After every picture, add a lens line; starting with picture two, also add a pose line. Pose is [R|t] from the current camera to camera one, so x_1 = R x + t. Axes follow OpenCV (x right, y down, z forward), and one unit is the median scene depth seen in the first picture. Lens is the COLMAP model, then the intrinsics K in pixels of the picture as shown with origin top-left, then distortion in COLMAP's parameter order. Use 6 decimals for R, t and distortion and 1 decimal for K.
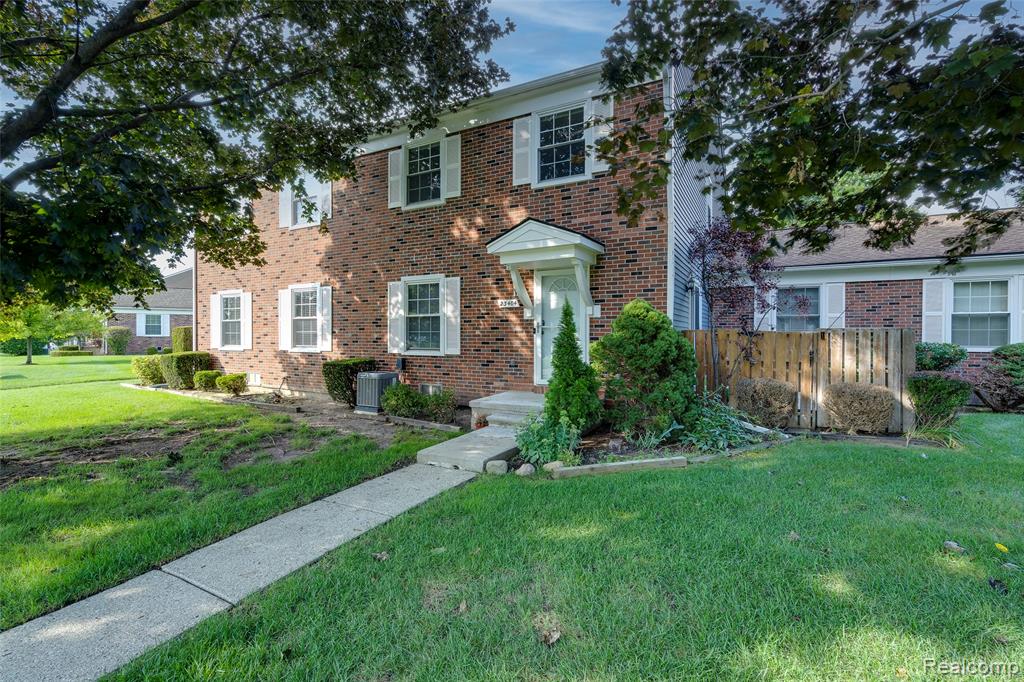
lens RADIAL K [[463.3, 0, 547.7], [0, 463.3, 341.2], [0, 0, 1]] dist [0.000952, 0.001367]
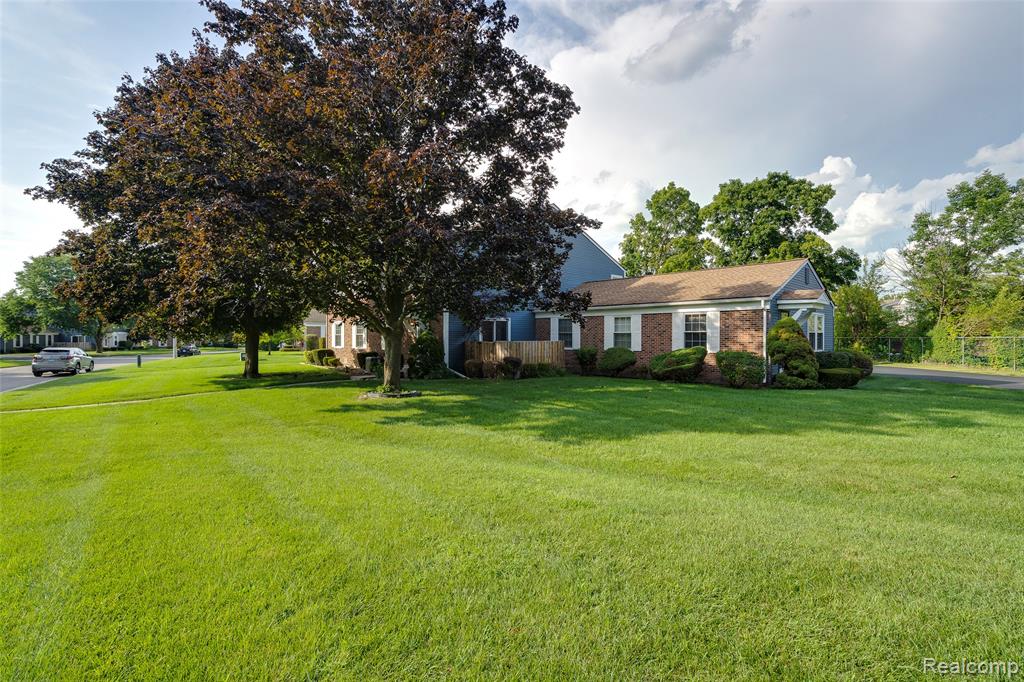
lens RADIAL K [[463.3, 0, 547.7], [0, 463.3, 341.2], [0, 0, 1]] dist [0.000952, 0.001367]
pose [[0.954117, 0.000473, -0.299433, 0.955043], [-0.001062, 0.999998, -0.001803, -0.012496], [0.299431, 0.002038, 0.954116, -0.834251]]
